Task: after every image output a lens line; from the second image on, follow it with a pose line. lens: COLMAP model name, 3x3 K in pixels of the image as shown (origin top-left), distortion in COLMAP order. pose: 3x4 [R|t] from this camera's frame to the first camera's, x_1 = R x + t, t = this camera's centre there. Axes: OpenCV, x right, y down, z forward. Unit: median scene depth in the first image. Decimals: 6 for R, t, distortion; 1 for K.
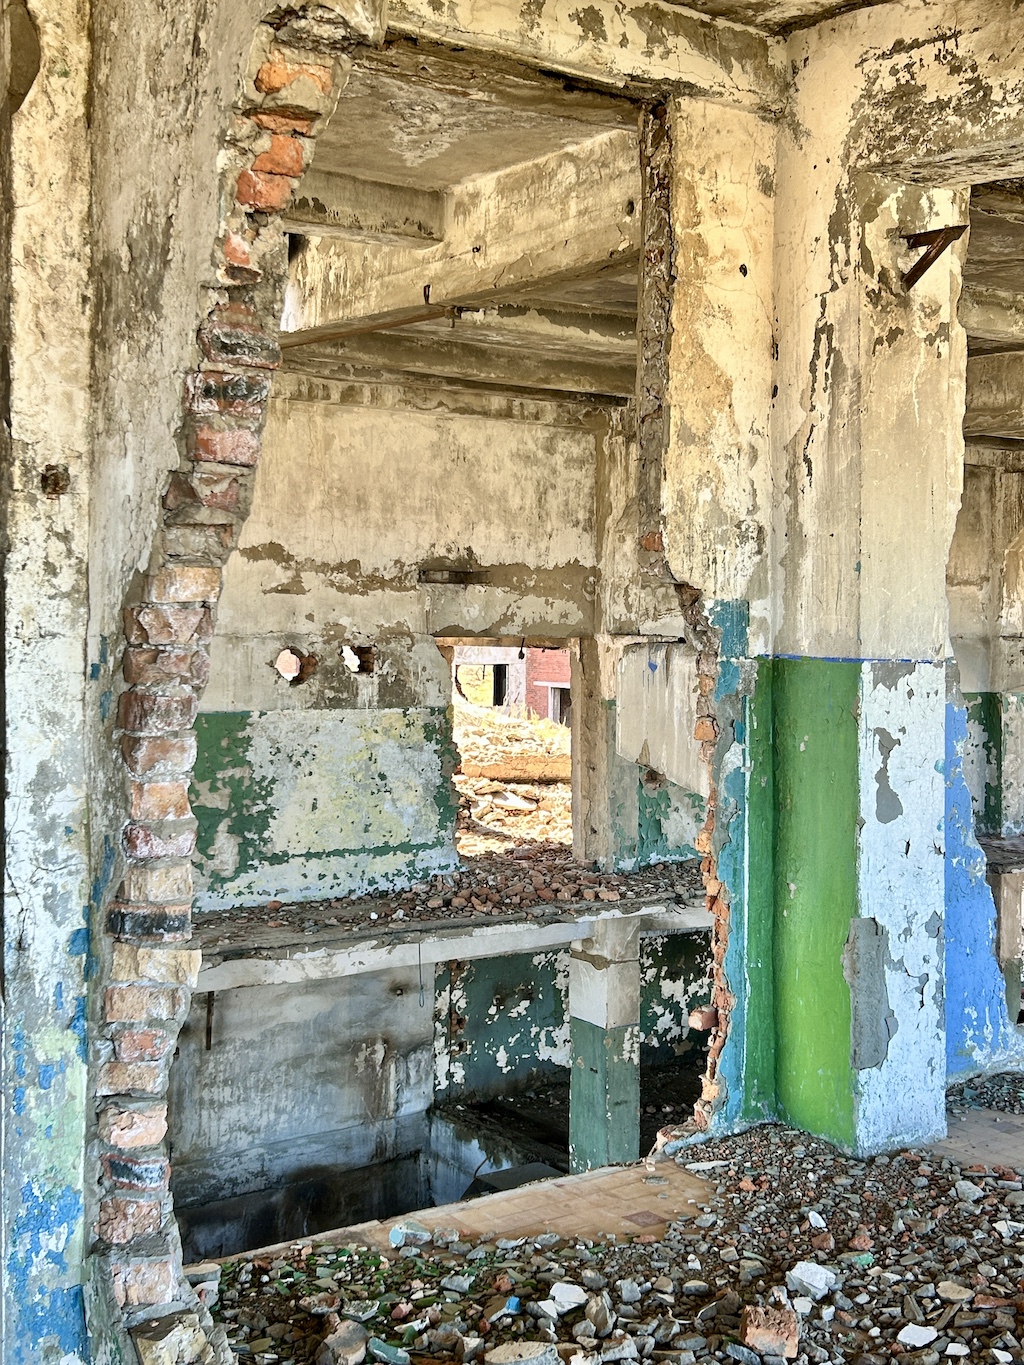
lens RADIAL K [[1609.6, 0, 510.7], [0, 1609.6, 676.0], [0, 0, 1]] dist [0.013944, 0.000000]
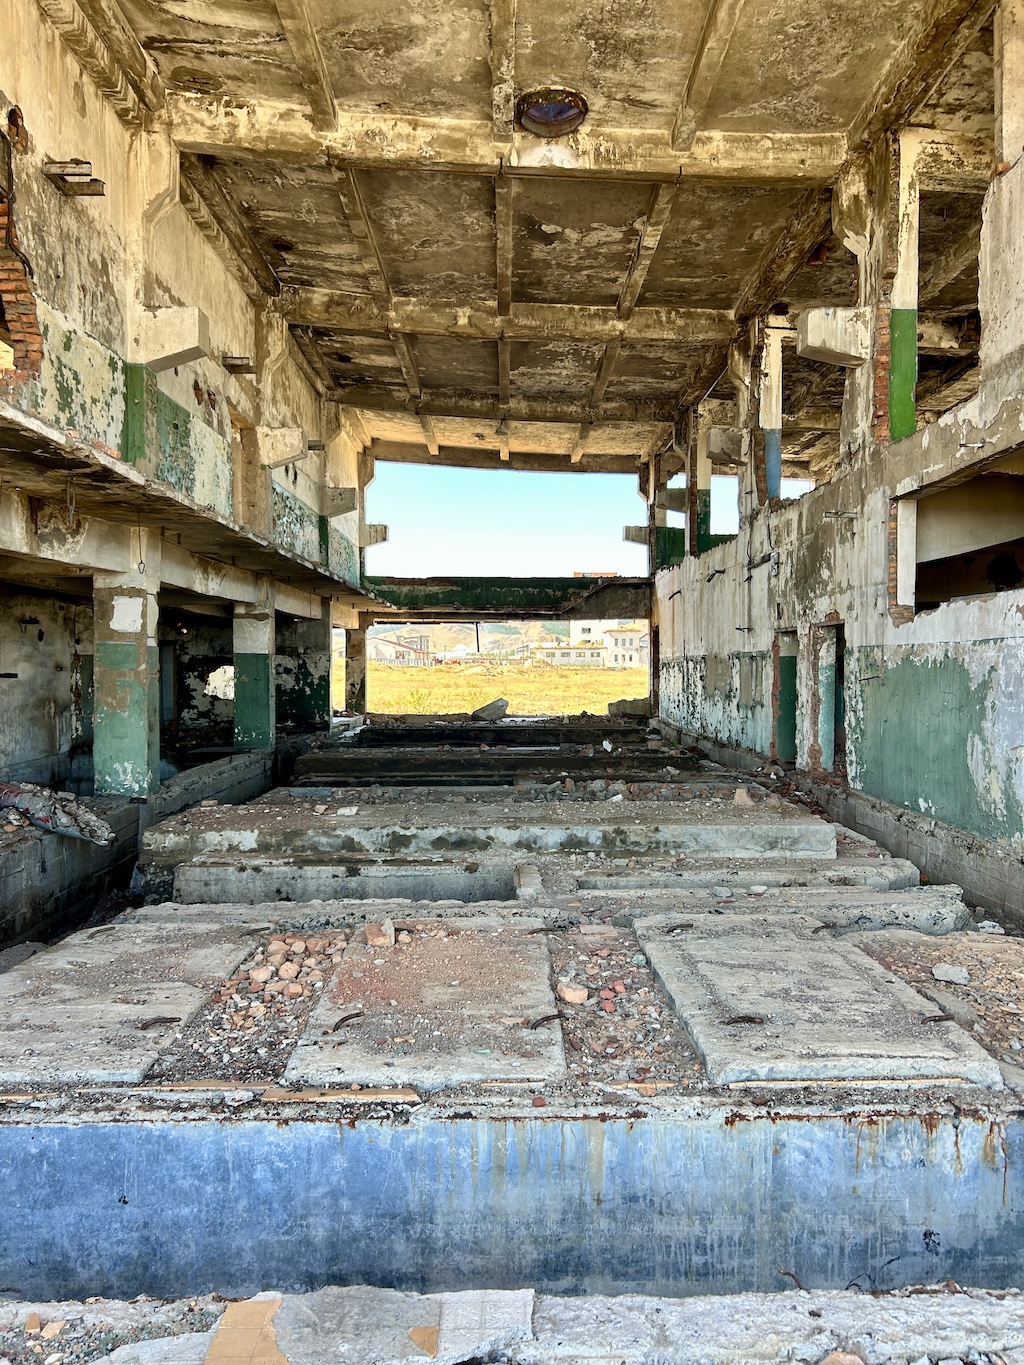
lens RADIAL K [[1040.4, 0, 510.9], [0, 1040.4, 679.2], [0, 0, 1]] dist [-0.001078, -0.008650]
pose [[0.584643, -0.020843, 0.811023, -1.615528], [0.025670, 0.999645, 0.007185, 0.564891], [-0.810885, 0.016618, 0.584970, 0.296053]]
